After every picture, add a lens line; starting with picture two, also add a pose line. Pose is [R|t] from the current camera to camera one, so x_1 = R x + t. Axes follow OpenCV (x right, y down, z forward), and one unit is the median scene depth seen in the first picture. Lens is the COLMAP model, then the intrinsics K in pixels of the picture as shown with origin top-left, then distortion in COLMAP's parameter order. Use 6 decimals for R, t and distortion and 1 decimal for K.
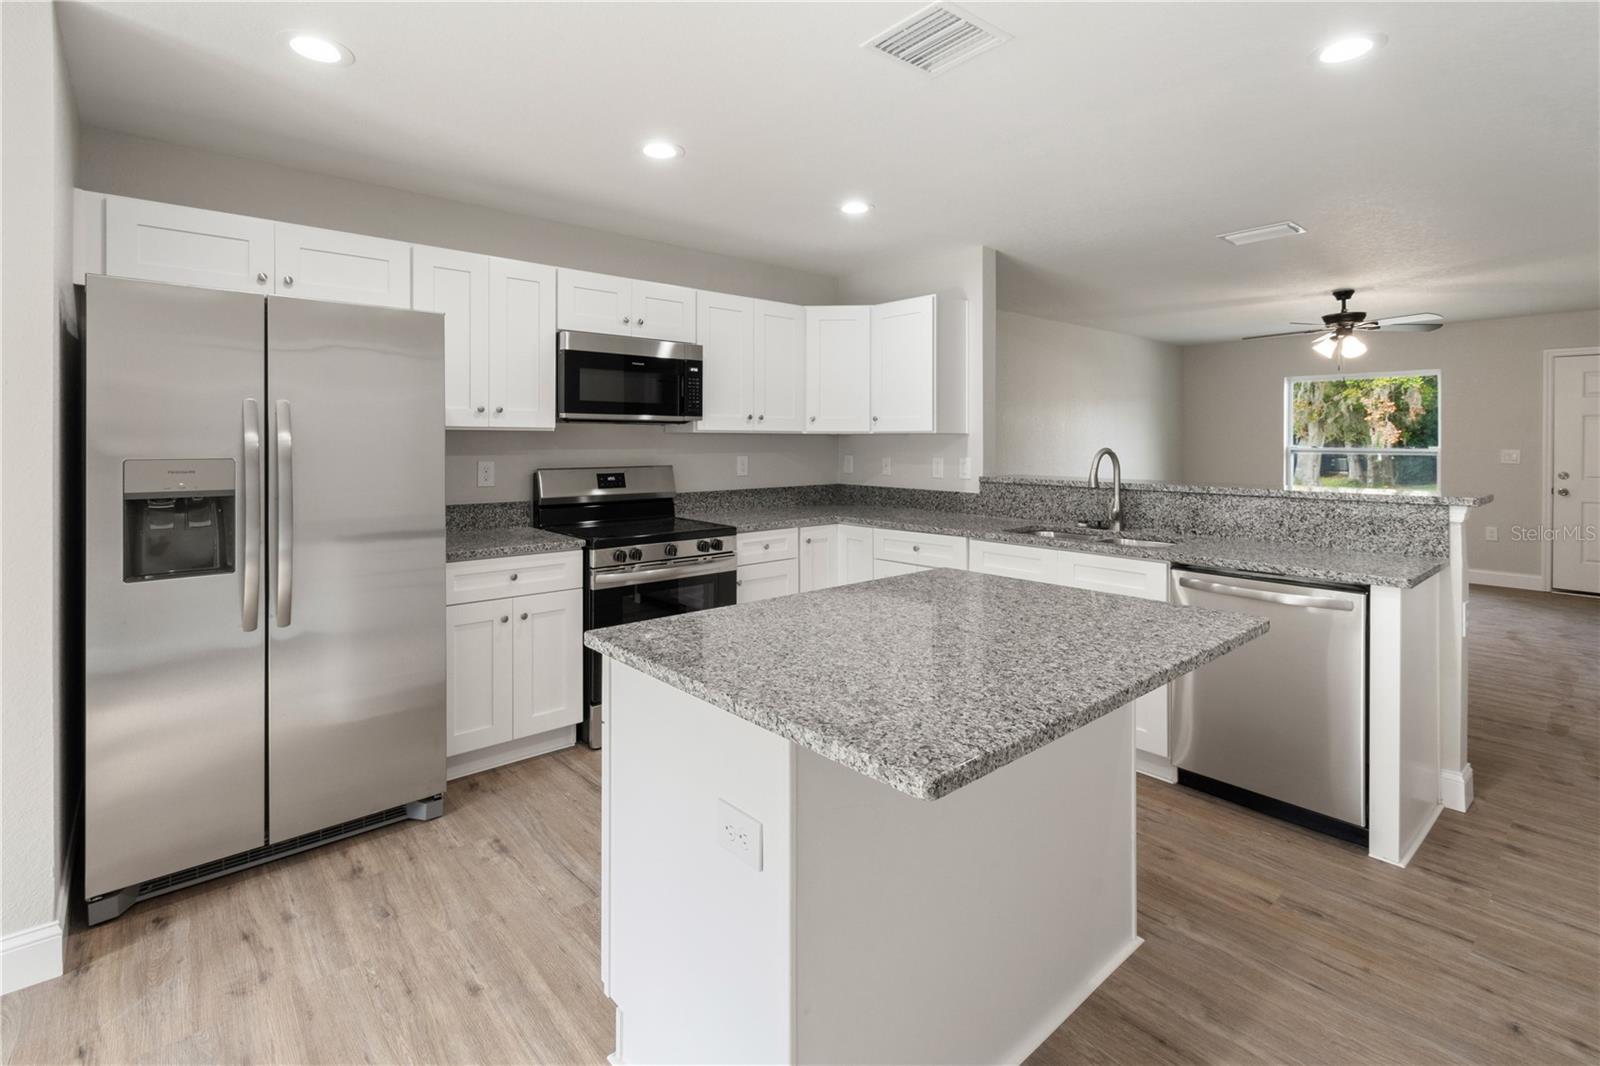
lens RADIAL K [[727.1, 0, 790.0], [0, 727.1, 435.1], [0, 0, 1]] dist [-0.000295, 0.000248]
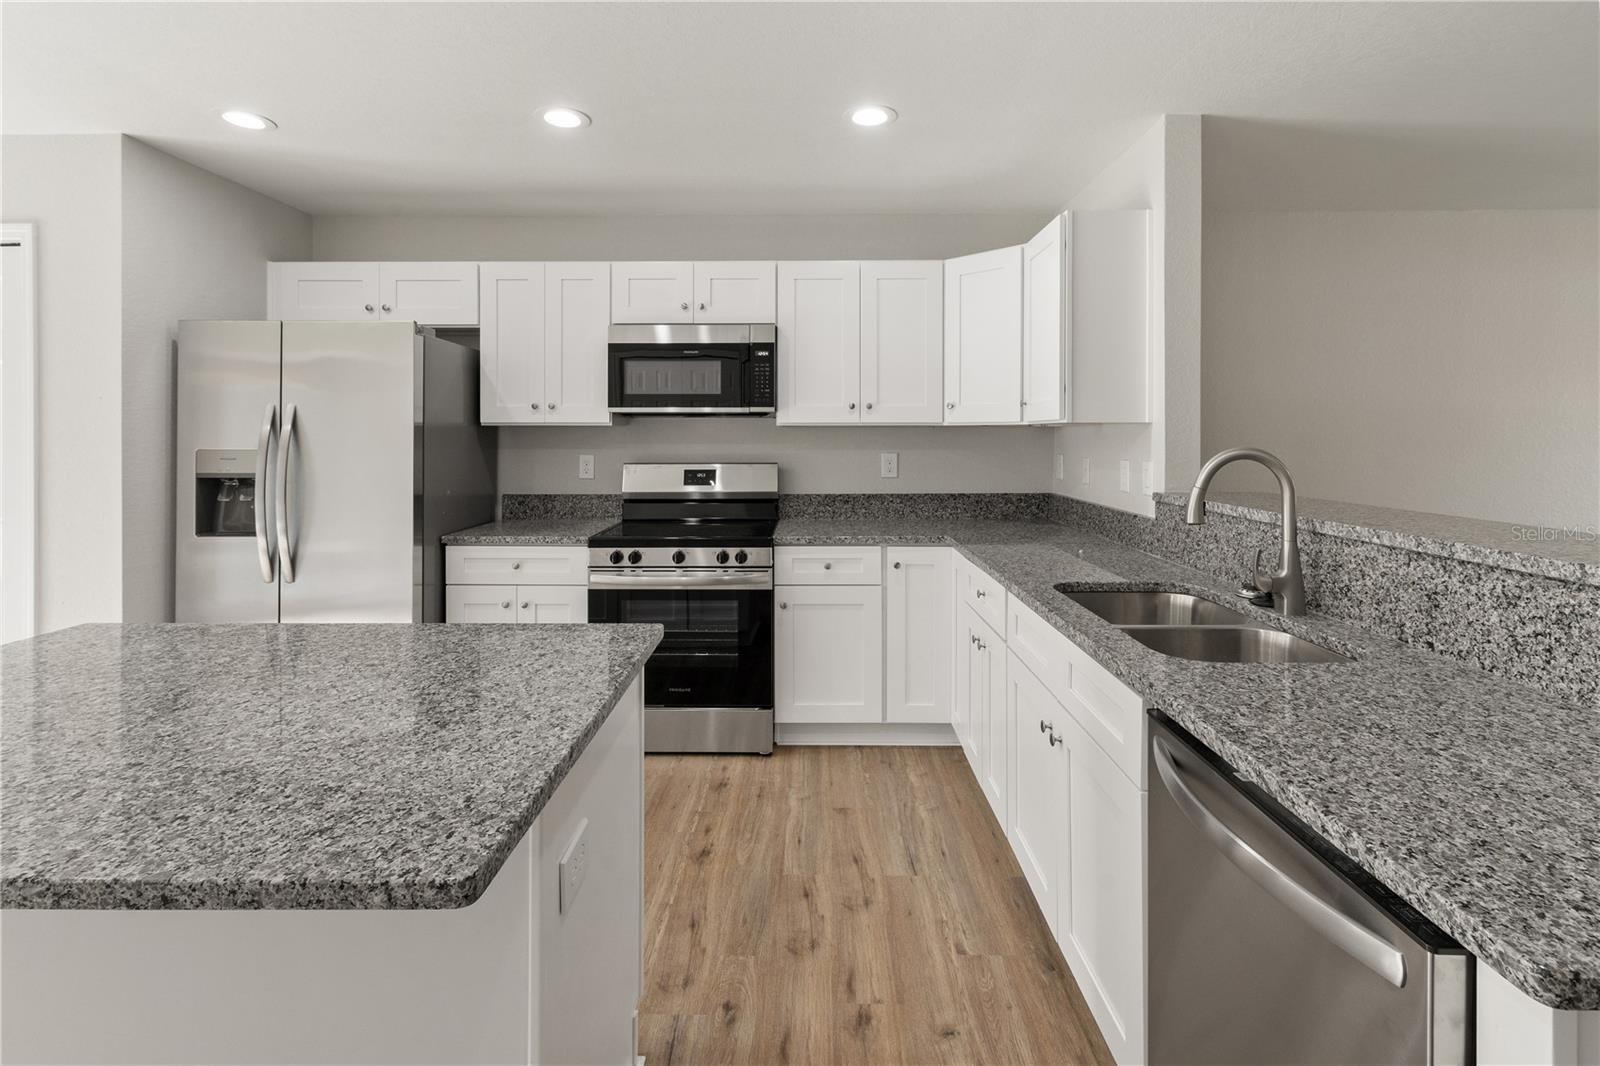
lens RADIAL K [[727.1, 0, 811.3], [0, 727.1, 442.2], [0, 0, 1]] dist [-0.000295, 0.000248]
pose [[0.763821, 0.005027, -0.645409, 0.476113], [0.005737, 0.999877, 0.014577, 0.003684], [0.645403, -0.014837, 0.763698, 0.370728]]
